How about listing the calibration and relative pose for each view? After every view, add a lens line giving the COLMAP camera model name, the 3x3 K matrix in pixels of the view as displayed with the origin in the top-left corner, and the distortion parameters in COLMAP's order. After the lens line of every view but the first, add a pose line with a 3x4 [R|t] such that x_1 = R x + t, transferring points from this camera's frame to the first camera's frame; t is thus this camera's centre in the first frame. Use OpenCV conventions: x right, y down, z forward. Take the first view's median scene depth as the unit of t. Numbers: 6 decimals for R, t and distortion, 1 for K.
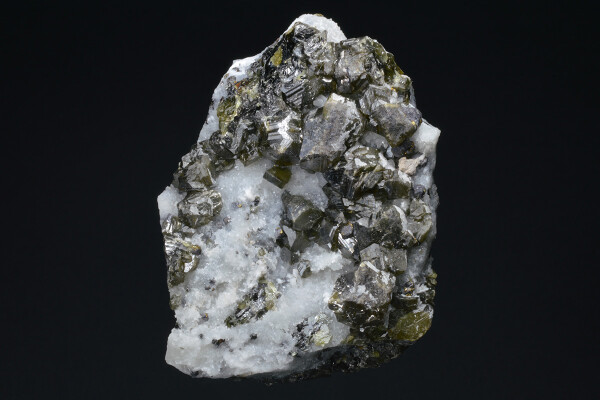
lens RADIAL K [[1662.8, 0, 298.9], [0, 1662.8, 196.8], [0, 0, 1]] dist [-0.051898, 0.000000]
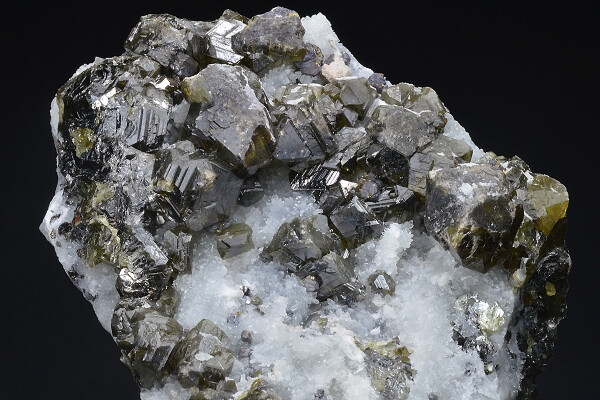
lens RADIAL K [[1662.8, 0, 298.0], [0, 1662.8, 200.1], [0, 0, 1]] dist [-0.051898, 0.000000]
pose [[0.548884, -0.683229, 0.481585, -0.292566], [0.830456, 0.511350, -0.221051, 0.139095], [-0.095230, 0.521266, 0.848064, 0.460307]]
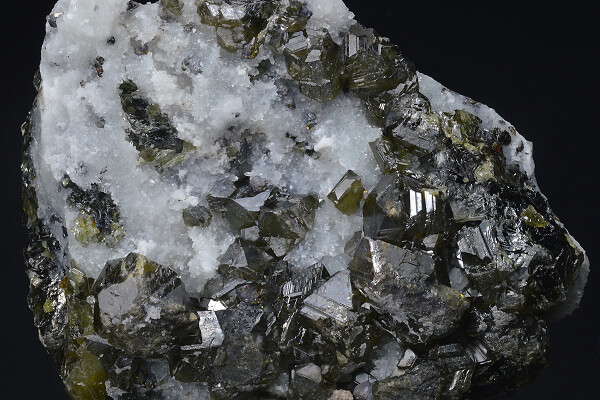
lens RADIAL K [[1662.8, 0, 298.3], [0, 1662.8, 200.8], [0, 0, 1]] dist [-0.051898, 0.000000]
pose [[-0.134865, 0.987316, 0.083776, -0.060518], [-0.990066, -0.130881, -0.051380, 0.038580], [-0.039764, -0.089873, 0.995159, 0.373018]]
